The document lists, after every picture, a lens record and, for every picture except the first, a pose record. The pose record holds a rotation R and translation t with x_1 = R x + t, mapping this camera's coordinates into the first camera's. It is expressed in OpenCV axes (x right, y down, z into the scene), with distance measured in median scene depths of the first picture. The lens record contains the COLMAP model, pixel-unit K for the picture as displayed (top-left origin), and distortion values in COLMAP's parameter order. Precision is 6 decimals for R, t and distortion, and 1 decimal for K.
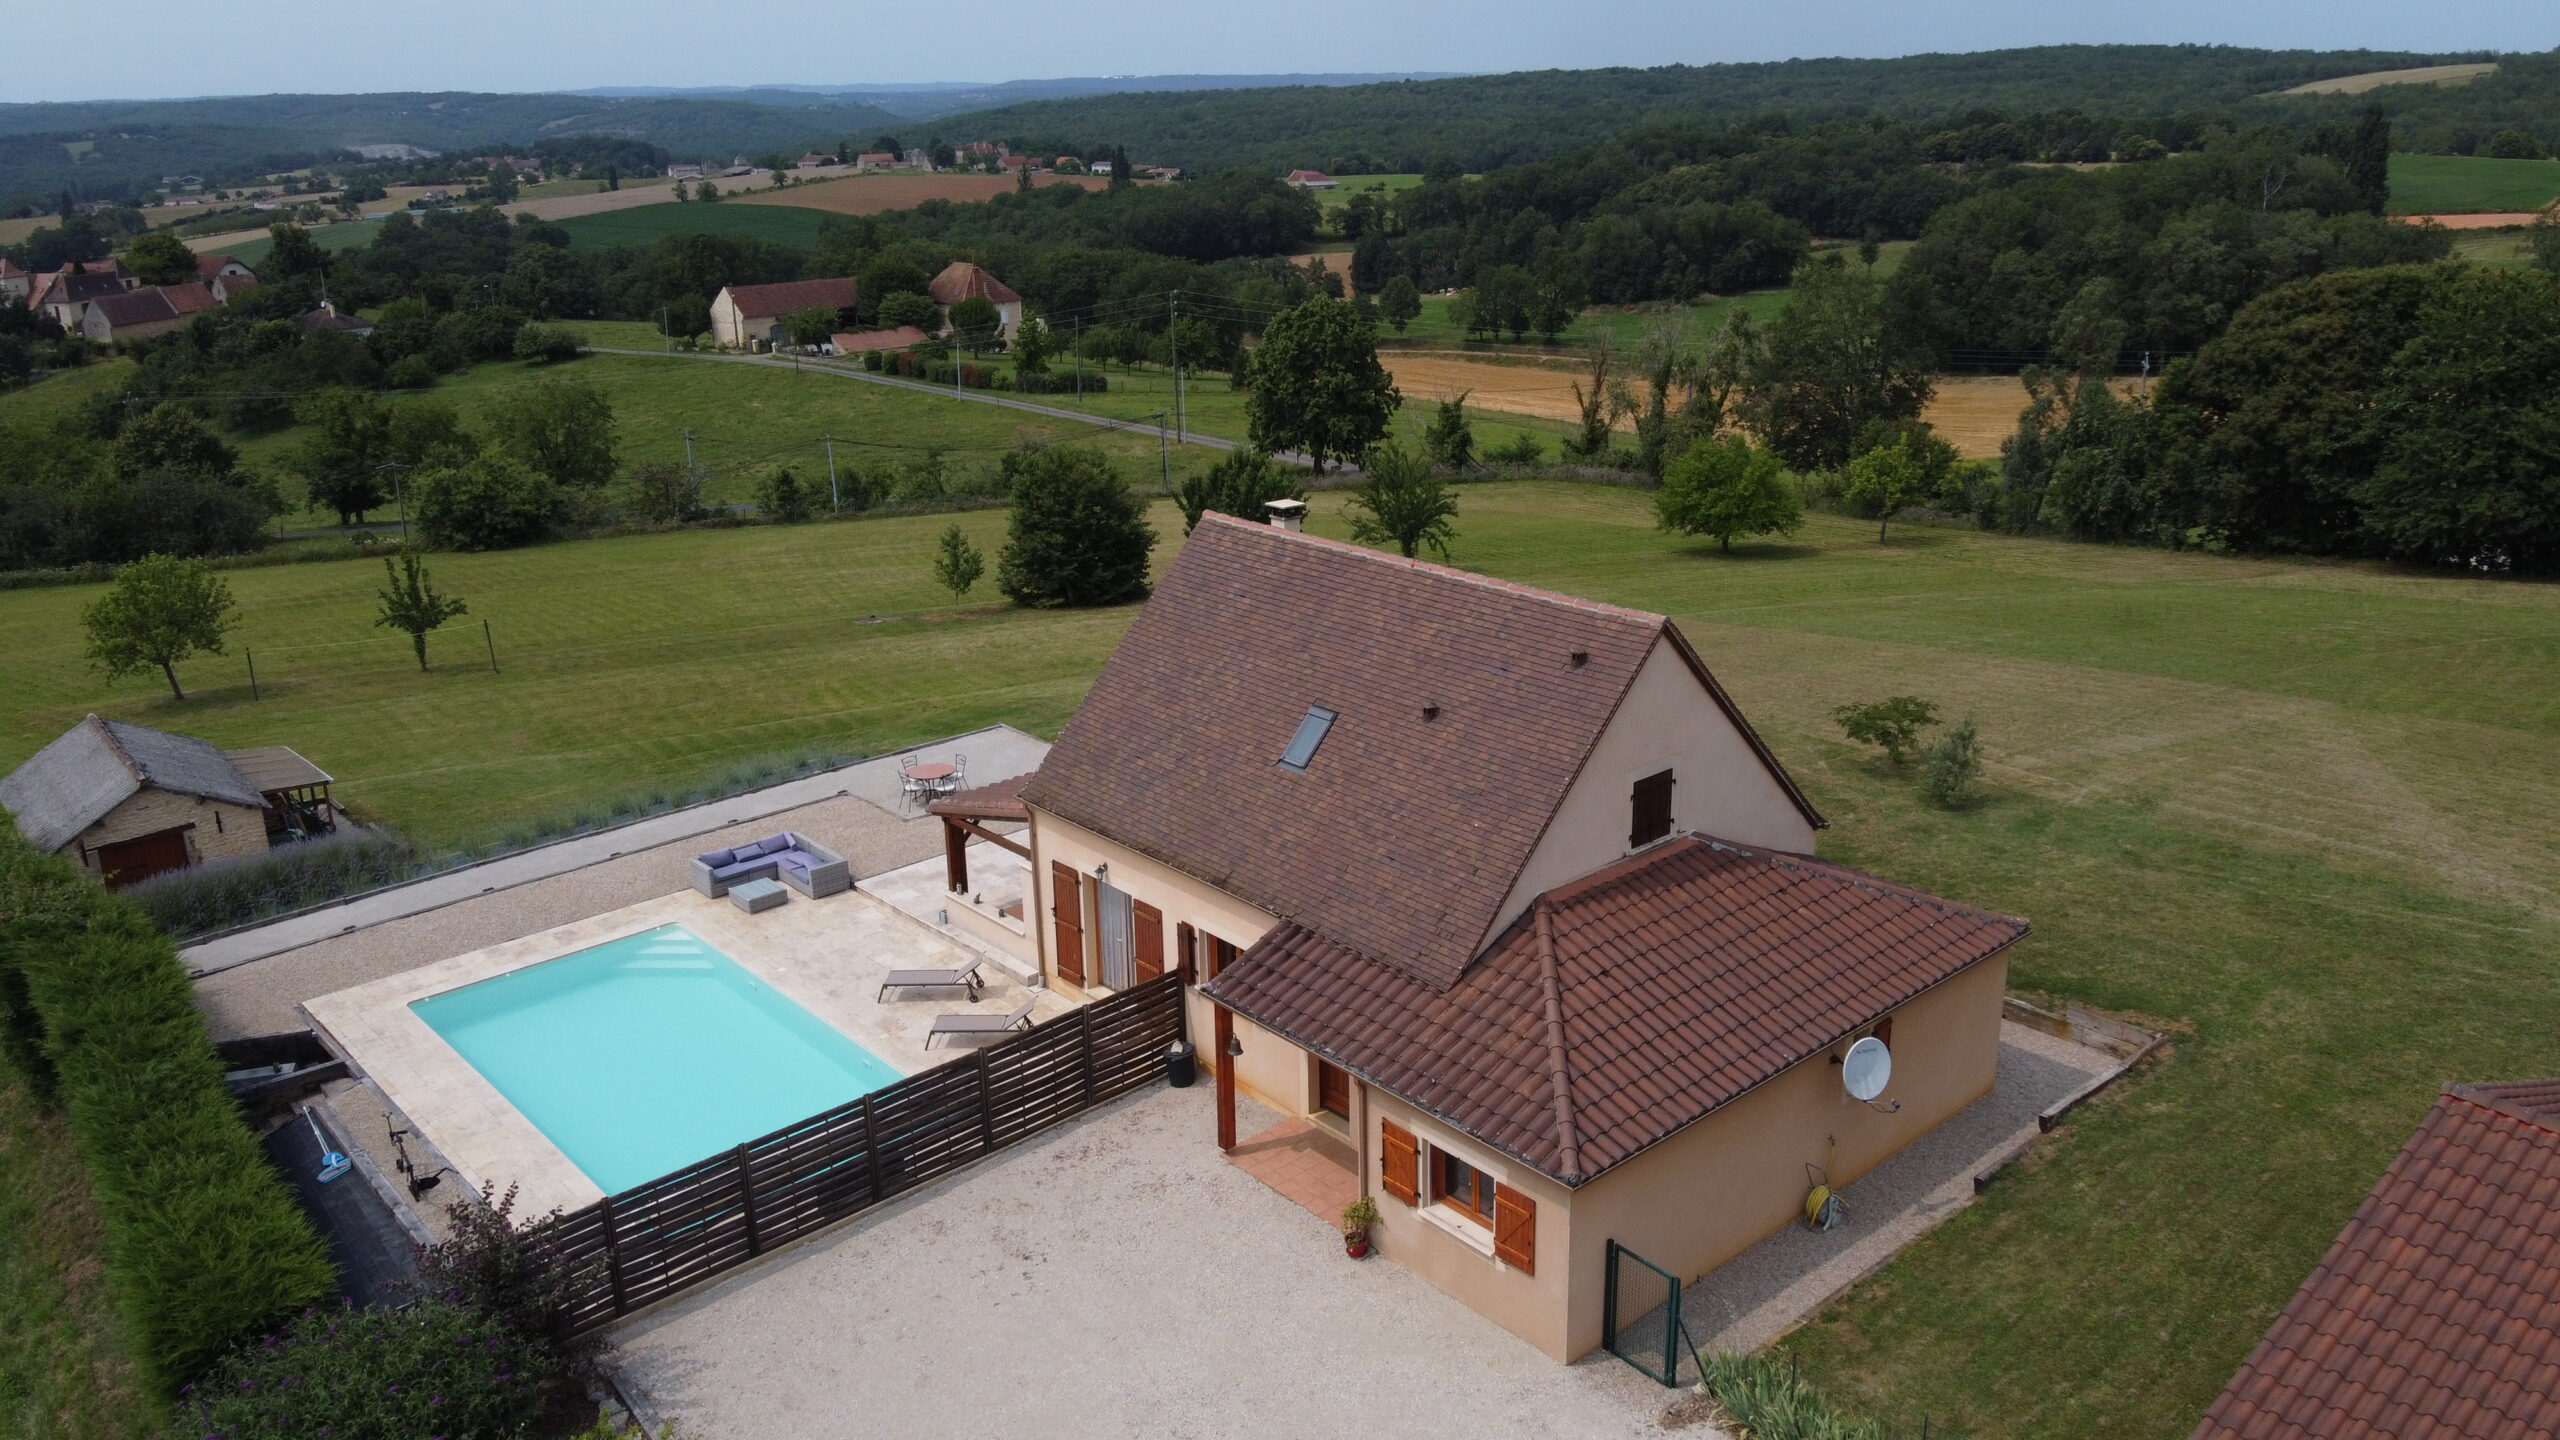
lens RADIAL K [[1904.5, 0, 1290.1], [0, 1904.5, 719.6], [0, 0, 1]] dist [0.138249, -0.254351]
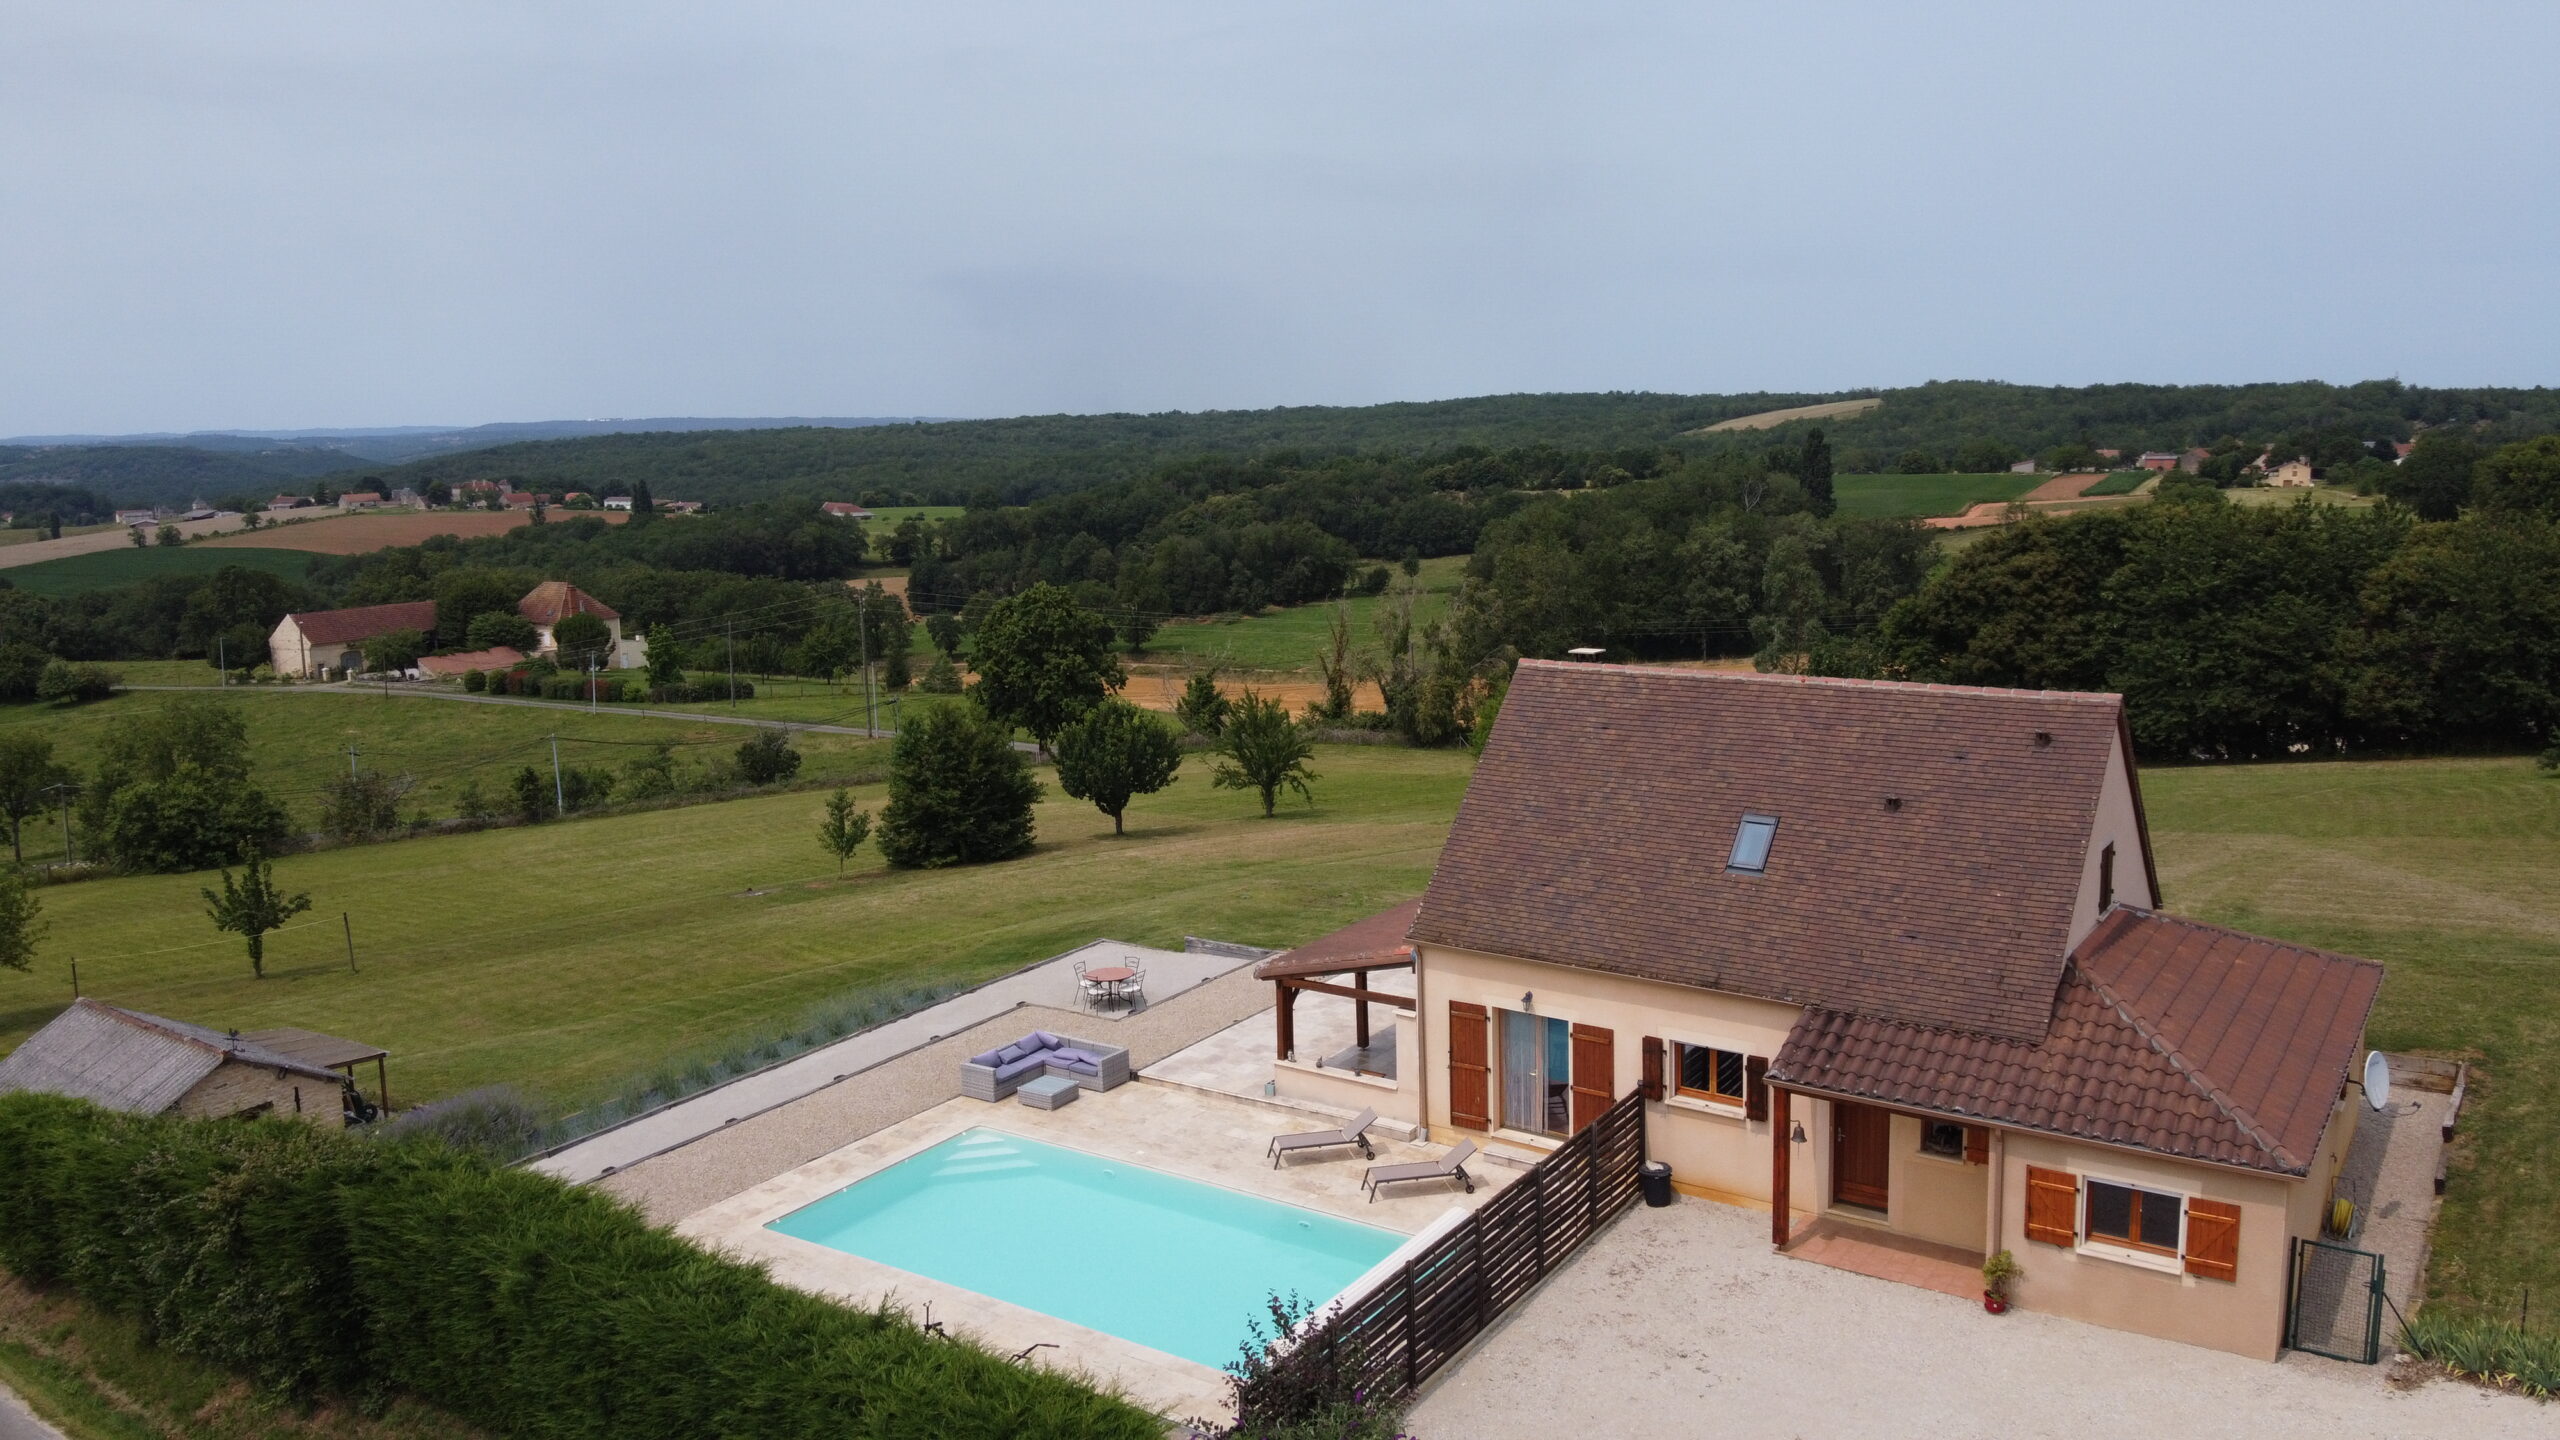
lens RADIAL K [[1900.4, 0, 1291.5], [0, 1900.4, 716.6], [0, 0, 1]] dist [0.171629, -0.337719]
pose [[0.967884, -0.041092, 0.248016, -0.145420], [0.082227, 0.984033, -0.157855, 0.025654], [-0.237569, 0.173179, 0.955809, 0.014613]]
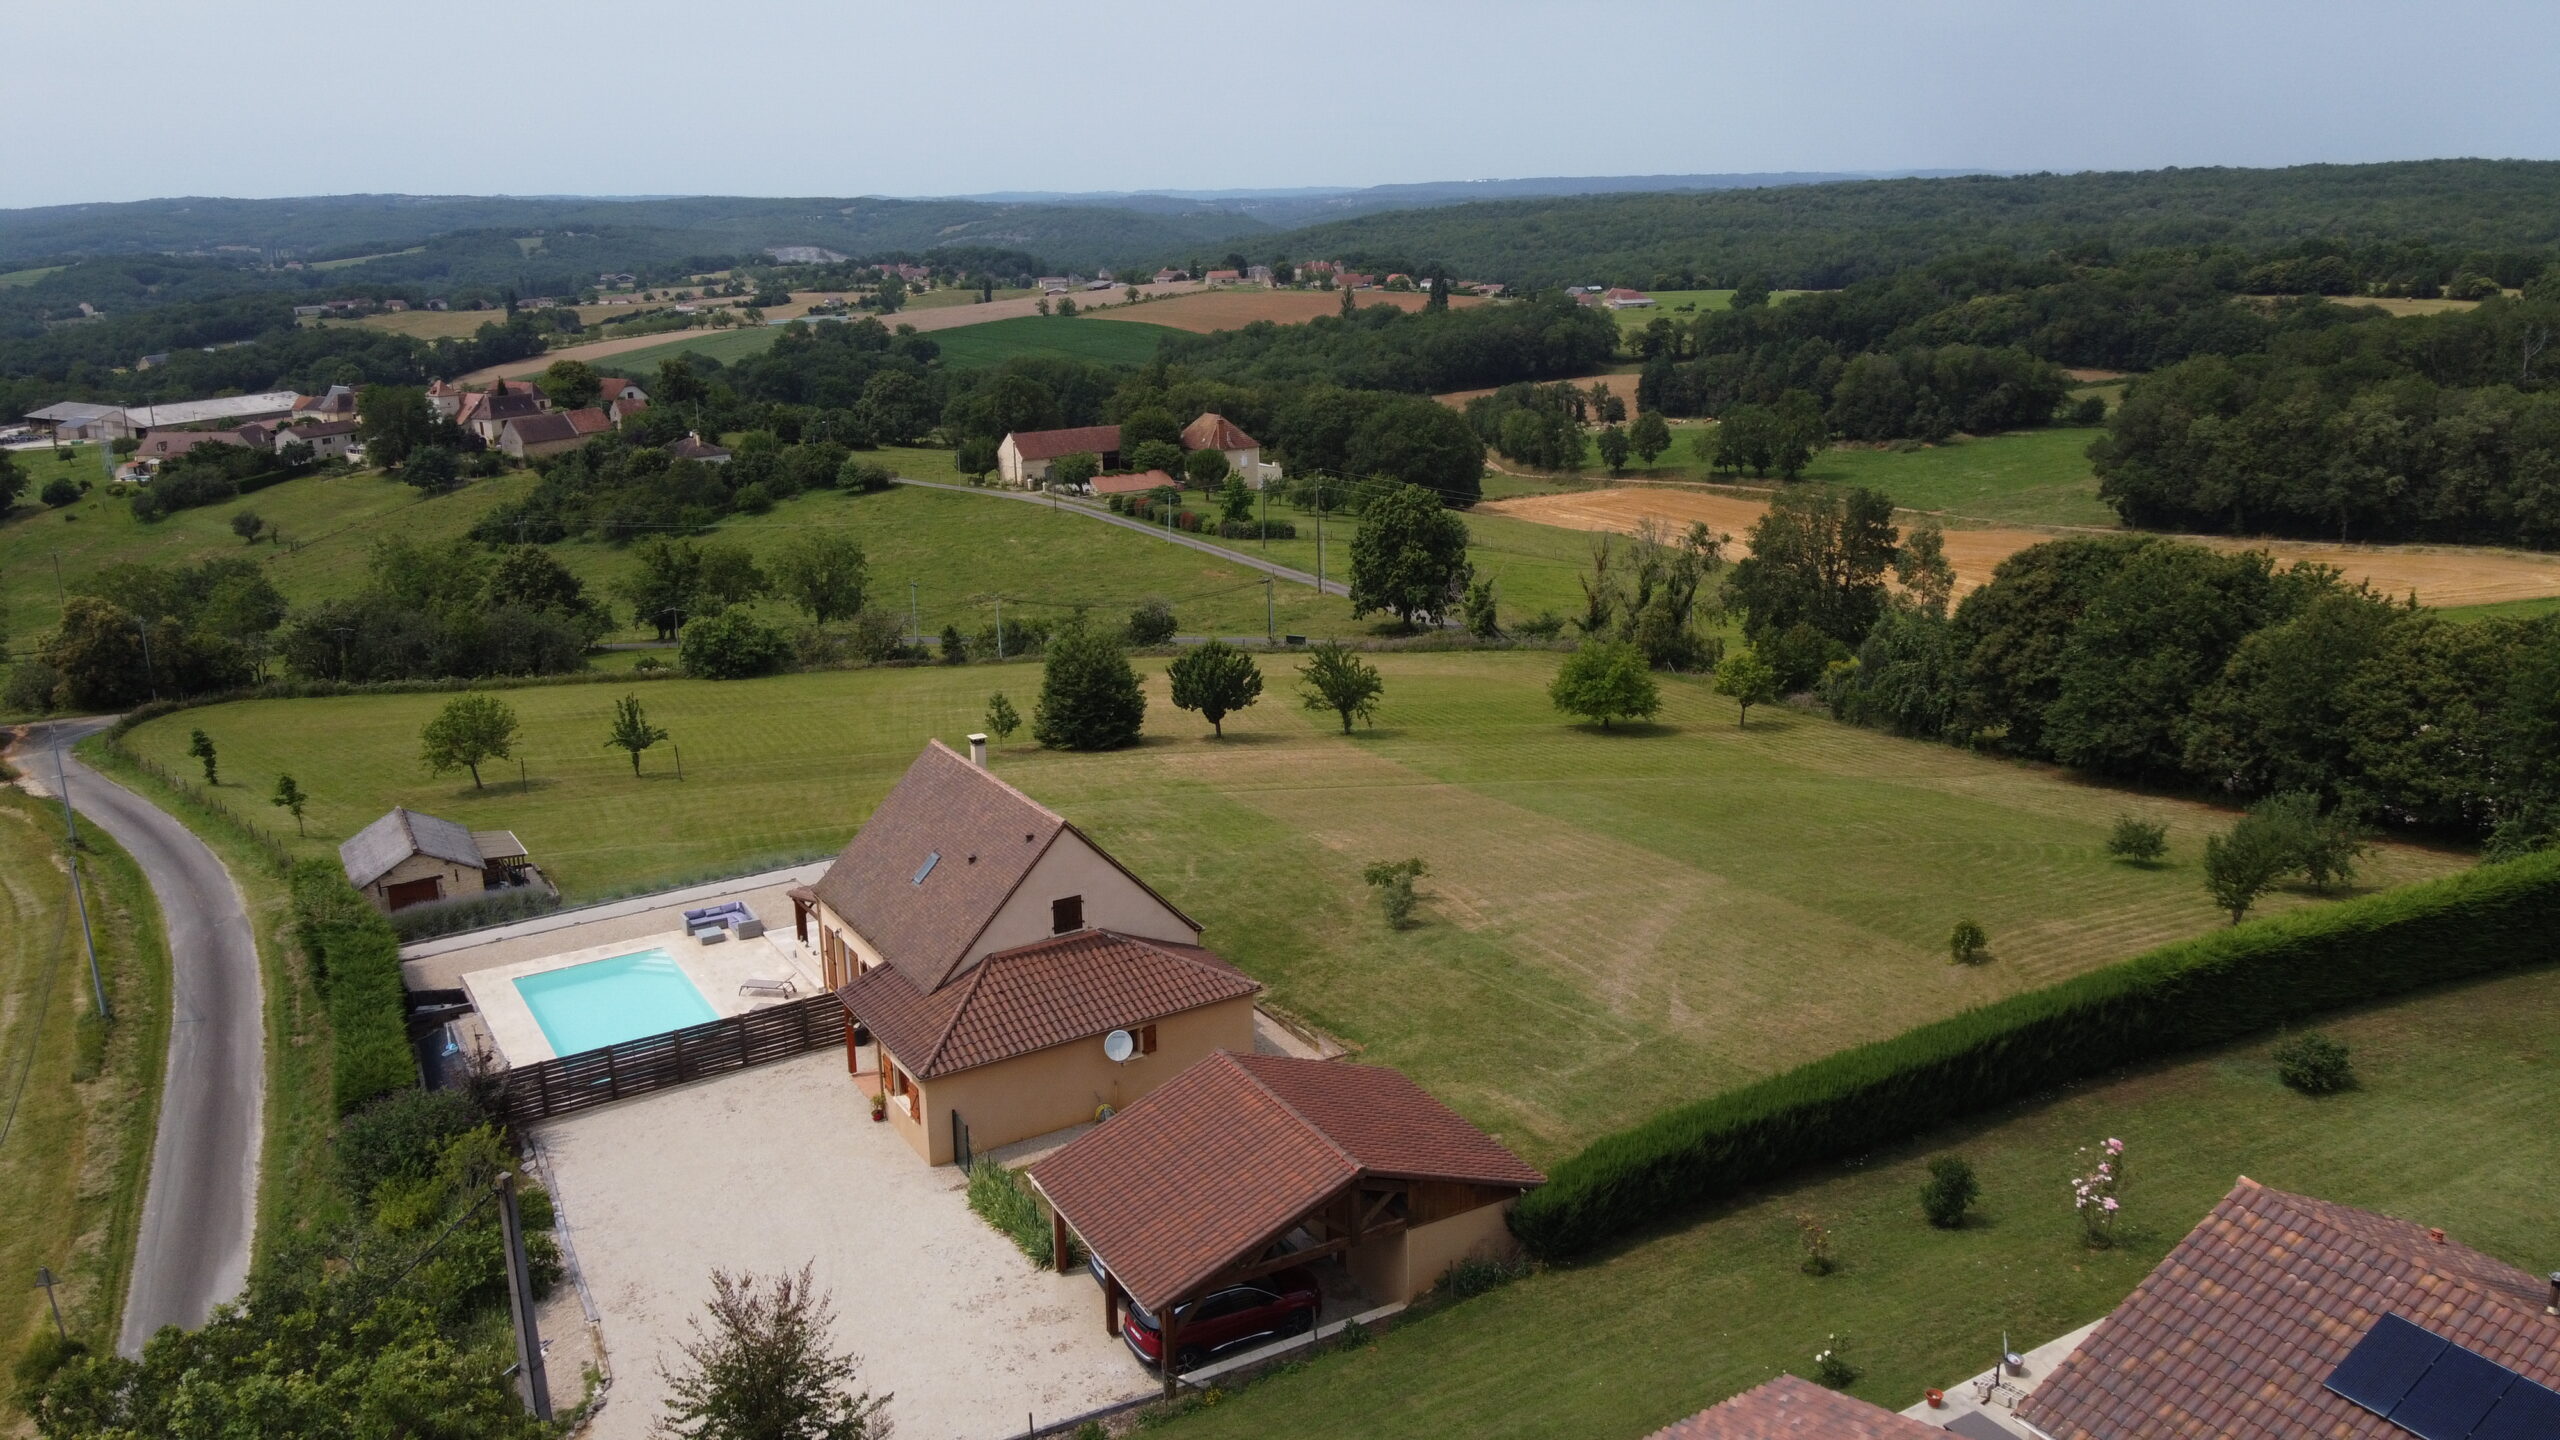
lens RADIAL K [[1900.4, 0, 1291.5], [0, 1900.4, 716.6], [0, 0, 1]] dist [0.171629, -0.337719]
pose [[0.983619, 0.047156, -0.173985, 0.211511], [-0.055580, 0.997490, -0.043863, -0.023949], [0.171480, 0.052814, 0.983771, -0.260064]]
